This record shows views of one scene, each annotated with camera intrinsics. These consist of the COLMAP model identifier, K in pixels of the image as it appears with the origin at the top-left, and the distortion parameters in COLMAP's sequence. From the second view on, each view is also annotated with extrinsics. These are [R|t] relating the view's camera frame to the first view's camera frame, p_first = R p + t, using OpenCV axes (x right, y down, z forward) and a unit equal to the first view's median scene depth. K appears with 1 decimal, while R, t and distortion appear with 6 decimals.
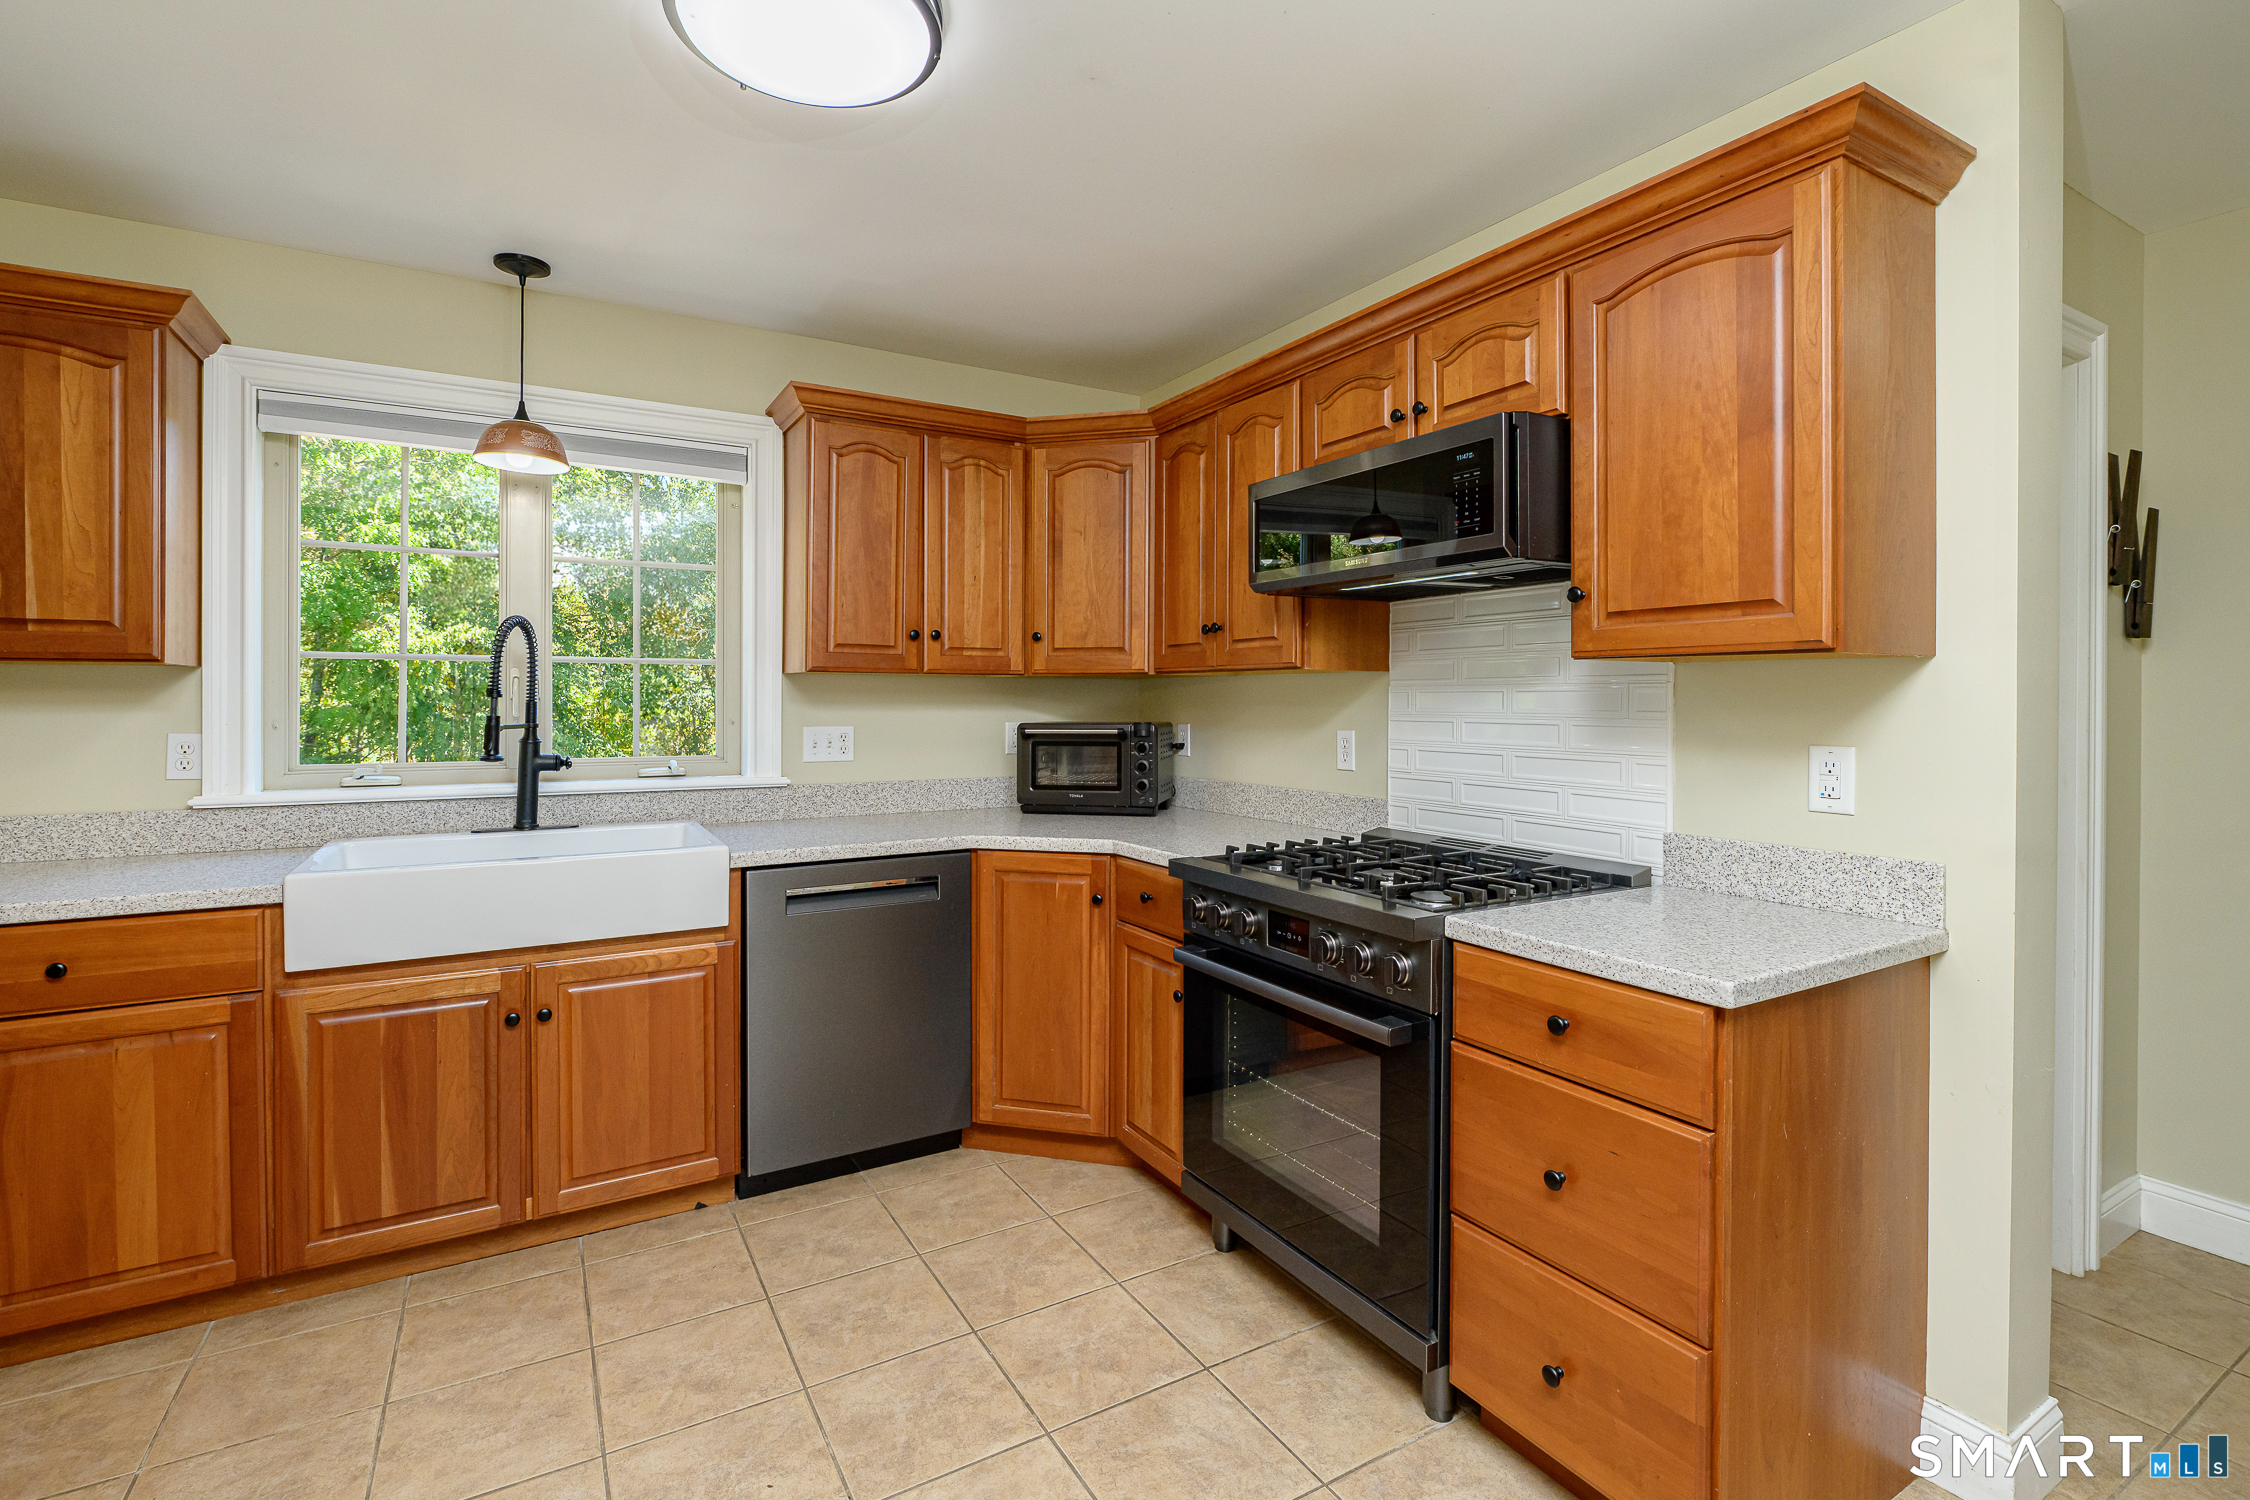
lens RADIAL K [[1011.4, 0, 1133.9], [0, 1011.4, 703.5], [0, 0, 1]] dist [-0.006423, -0.001440]
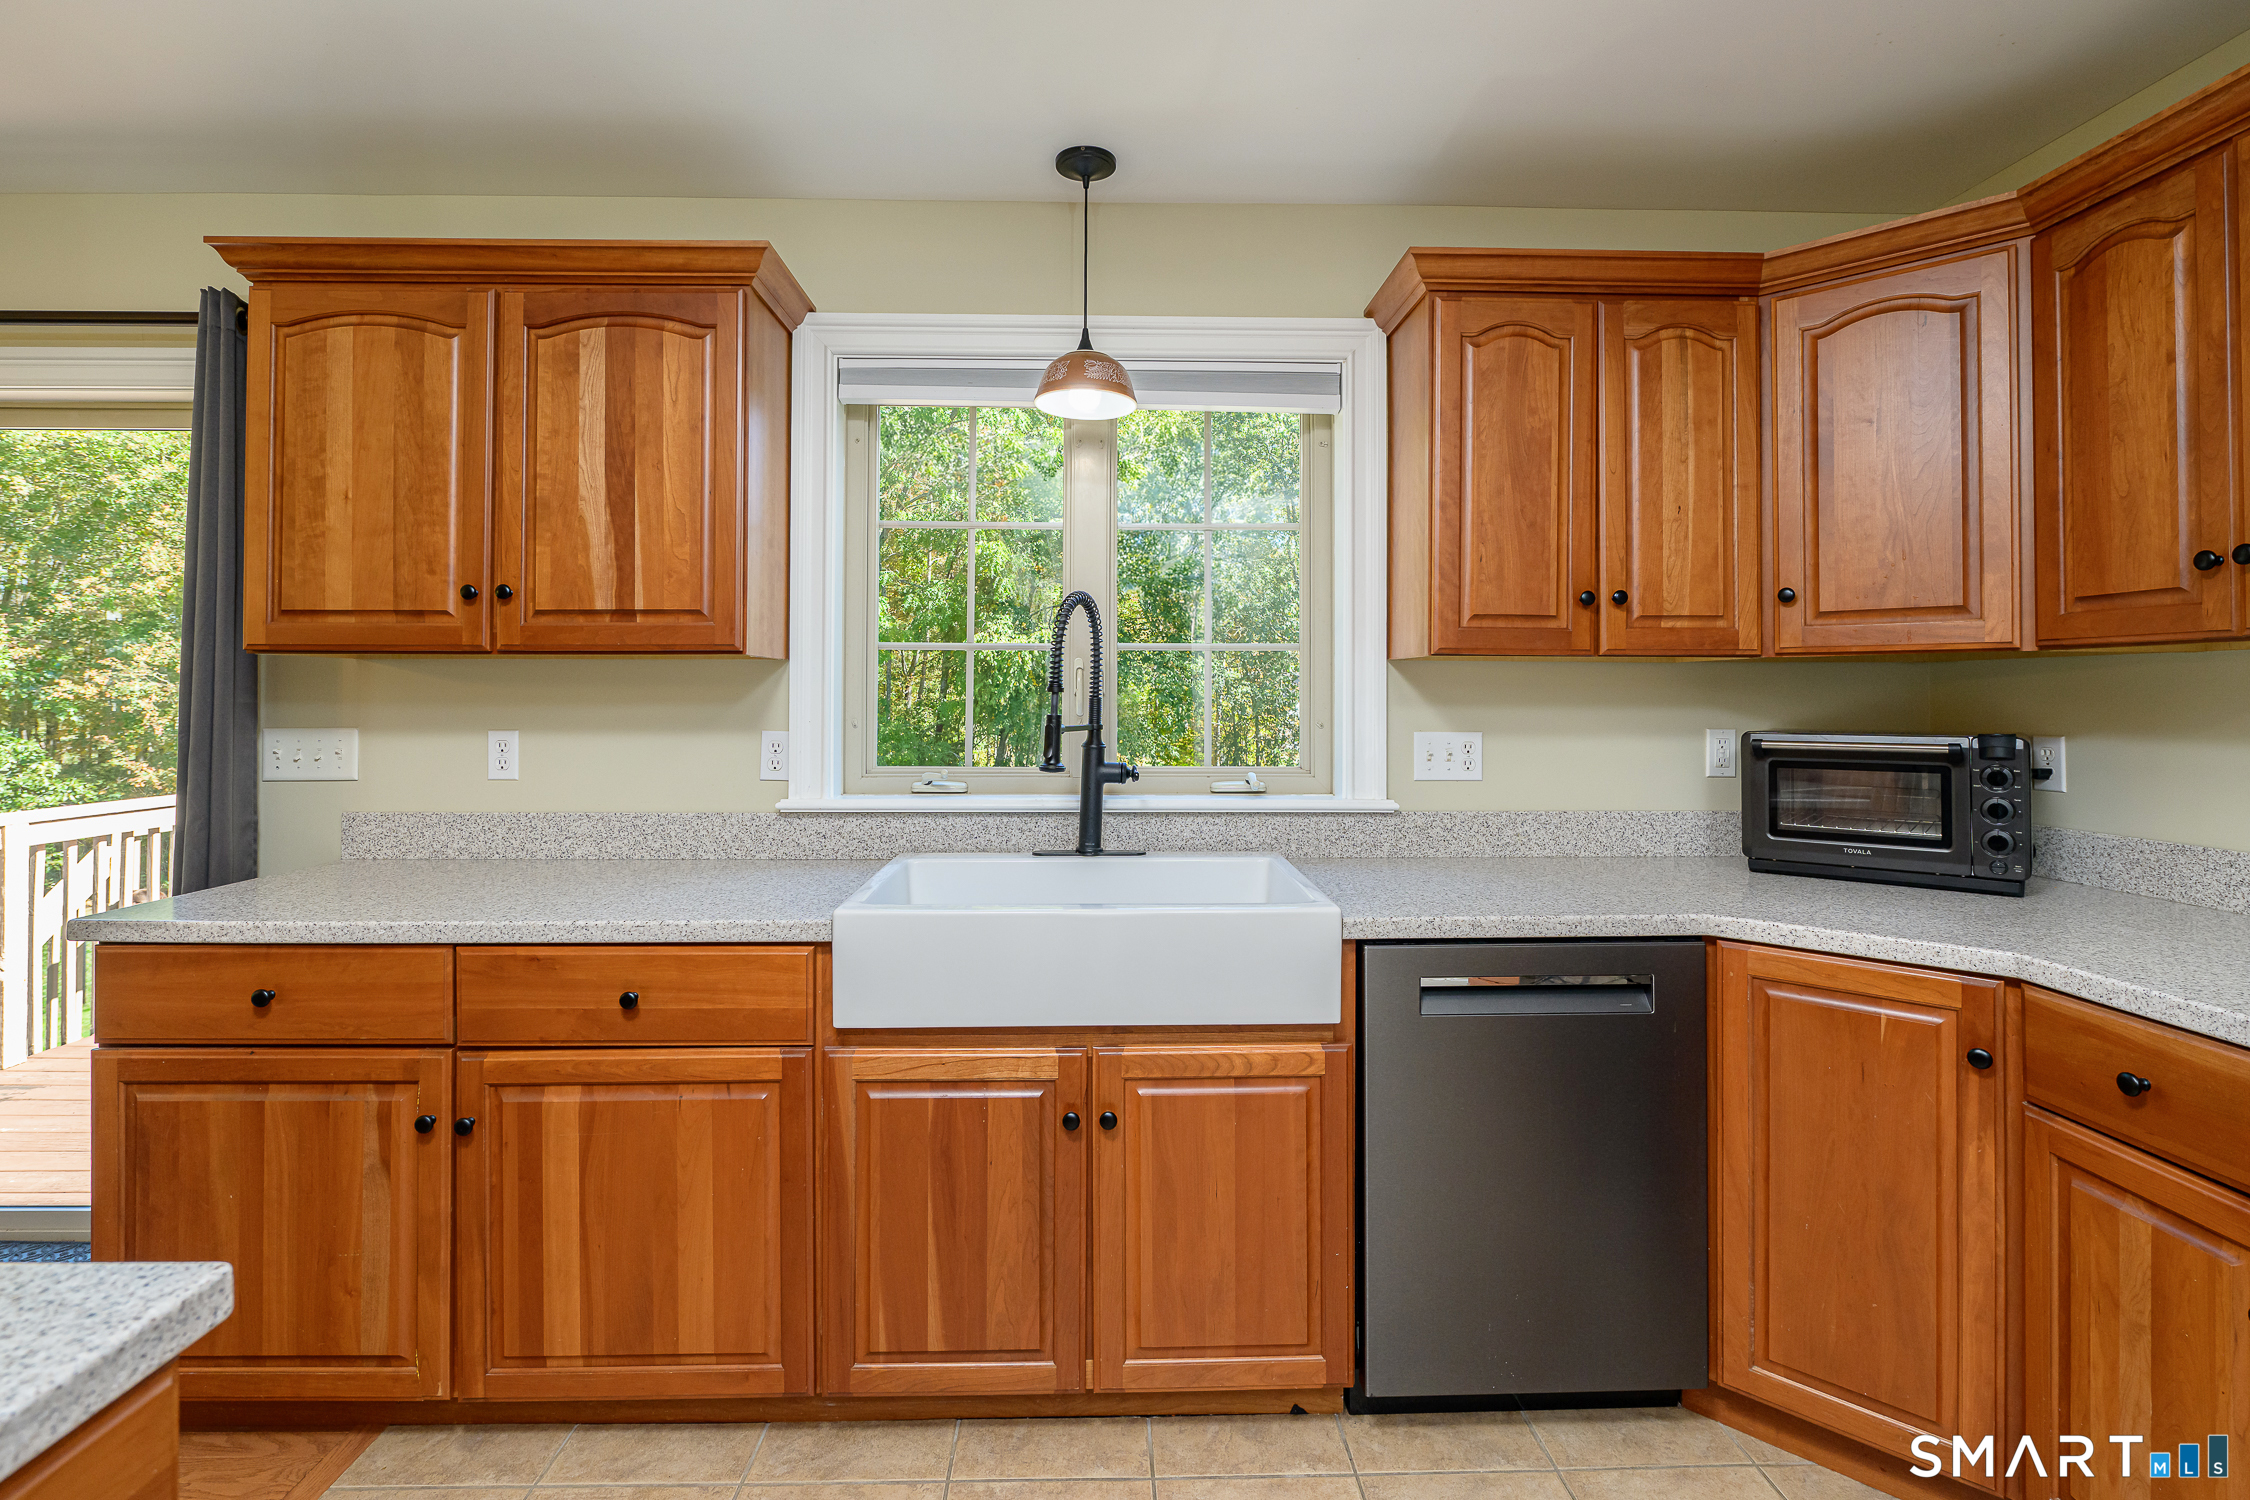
lens RADIAL K [[1029.4, 0, 1123.8], [0, 1029.4, 682.0], [0, 0, 1]] dist [-0.009668, -0.000463]
pose [[0.871288, -0.006452, -0.490729, -0.174620], [-0.001924, 0.999861, -0.016561, -0.000650], [0.490768, 0.015374, 0.871155, 0.296286]]
